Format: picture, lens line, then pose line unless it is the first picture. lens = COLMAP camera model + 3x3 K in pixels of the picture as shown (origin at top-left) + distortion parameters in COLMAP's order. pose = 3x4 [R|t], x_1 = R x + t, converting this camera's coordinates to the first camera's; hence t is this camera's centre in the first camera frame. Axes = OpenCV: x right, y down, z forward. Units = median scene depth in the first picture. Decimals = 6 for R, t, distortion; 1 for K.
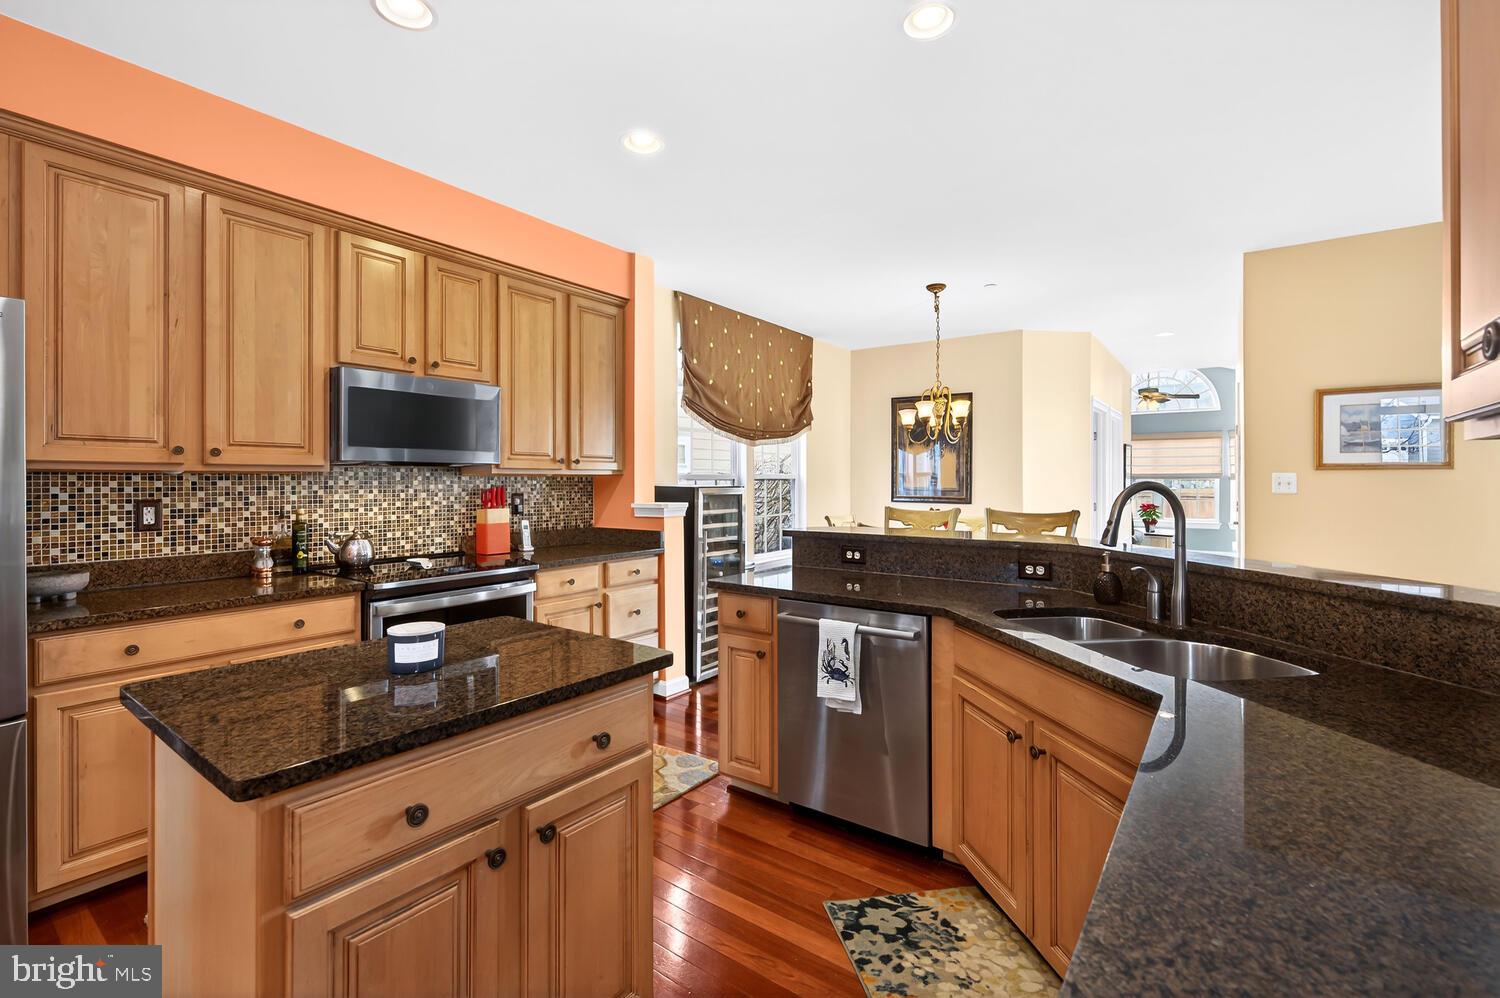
lens RADIAL K [[603.8, 0, 750.1], [0, 603.8, 488.0], [0, 0, 1]] dist [-0.003040, -0.000522]
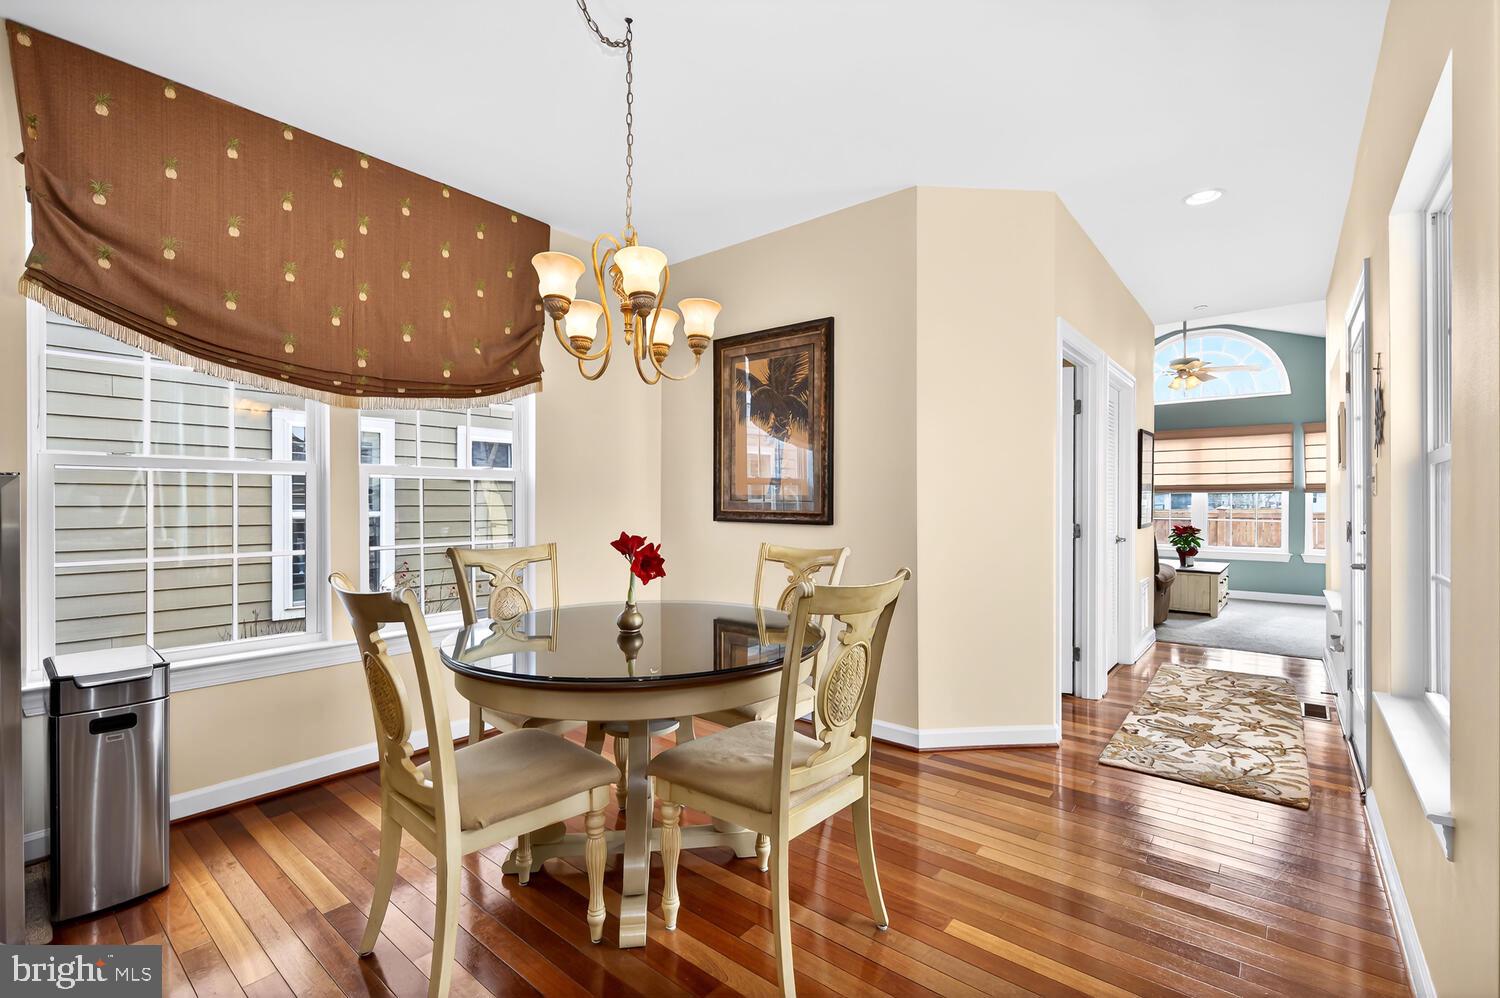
lens RADIAL K [[603.8, 0, 750.1], [0, 603.8, 488.0], [0, 0, 1]] dist [-0.003040, -0.000522]
pose [[0.998916, 0.006897, -0.046025, 0.336158], [-0.008156, 0.999596, -0.027226, 0.007269], [0.045818, 0.027572, 0.998569, 0.489689]]
